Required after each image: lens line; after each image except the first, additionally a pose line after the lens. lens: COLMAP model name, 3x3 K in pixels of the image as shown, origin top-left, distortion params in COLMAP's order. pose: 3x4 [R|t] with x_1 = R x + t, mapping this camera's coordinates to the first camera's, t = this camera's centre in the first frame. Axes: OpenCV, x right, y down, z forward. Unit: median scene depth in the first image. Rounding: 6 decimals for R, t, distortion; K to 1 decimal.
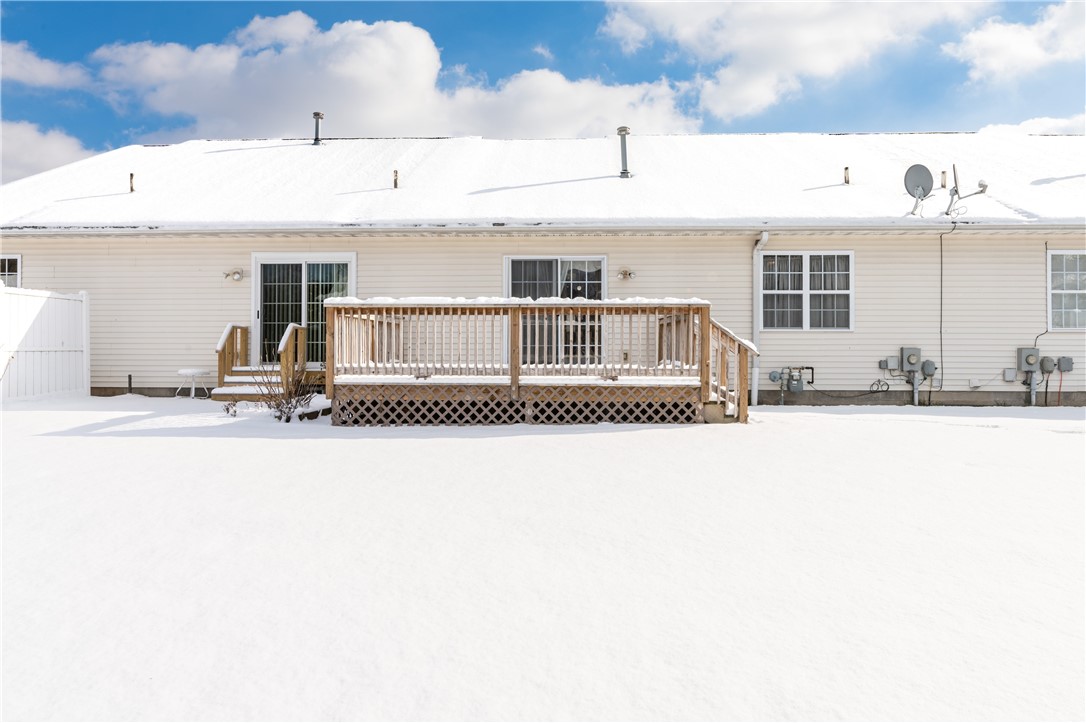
lens RADIAL K [[660.8, 0, 539.5], [0, 660.8, 350.3], [0, 0, 1]] dist [-0.006104, -0.000259]
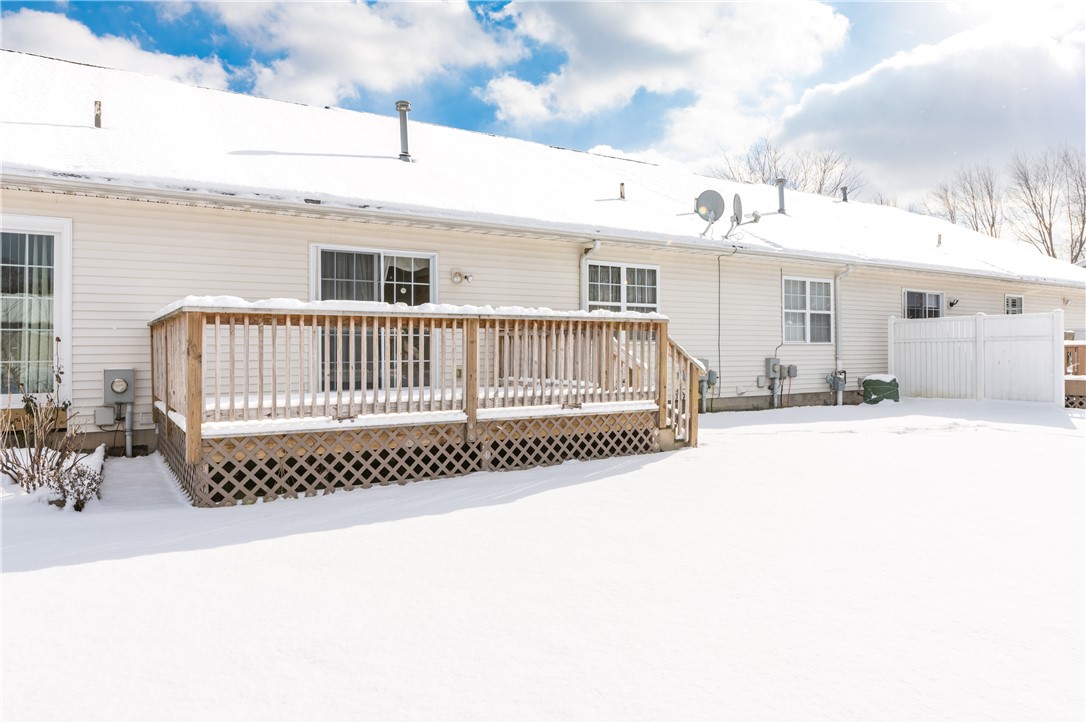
lens RADIAL K [[693.6, 0, 539.2], [0, 693.6, 349.8], [0, 0, 1]] dist [-0.008614, -0.001385]
pose [[0.830198, -0.005305, 0.557444, -0.286868], [0.007959, 0.999966, -0.002337, -0.018652], [-0.557412, 0.006377, 0.830211, 0.207941]]
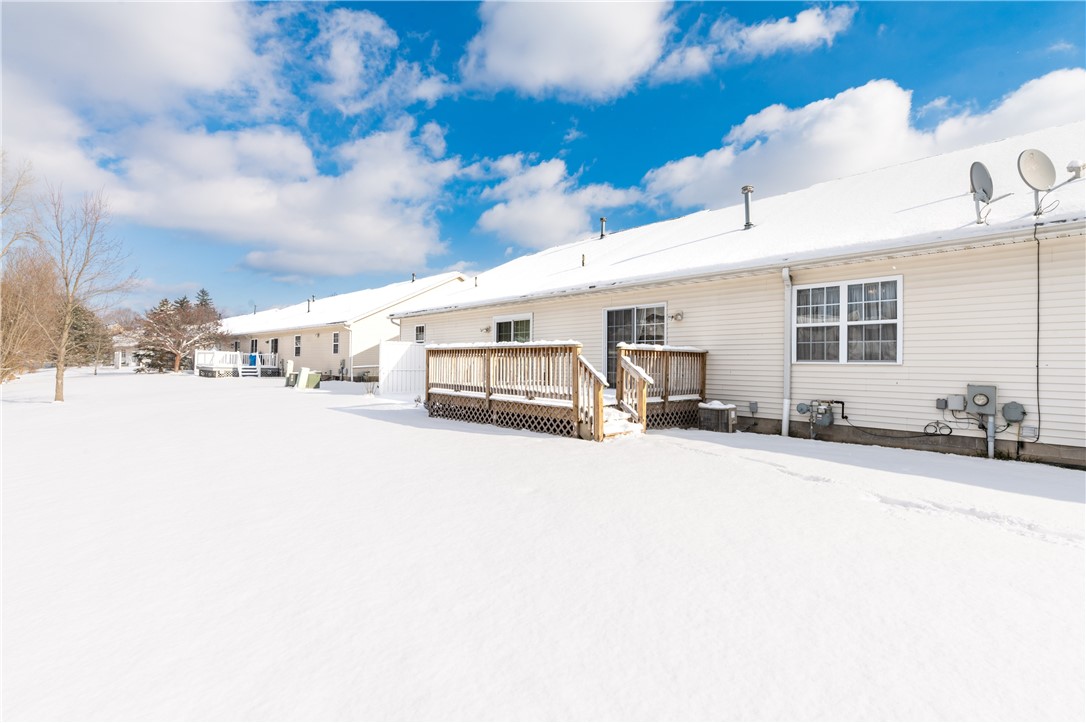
lens RADIAL K [[501.5, 0, 539.3], [0, 501.5, 363.0], [0, 0, 1]] dist [0.001891, 0.000619]
pose [[0.704992, 0.005637, -0.709193, 0.618508], [-0.016297, 0.999833, -0.008254, -0.017491], [0.709028, 0.017377, 0.704966, 0.170587]]
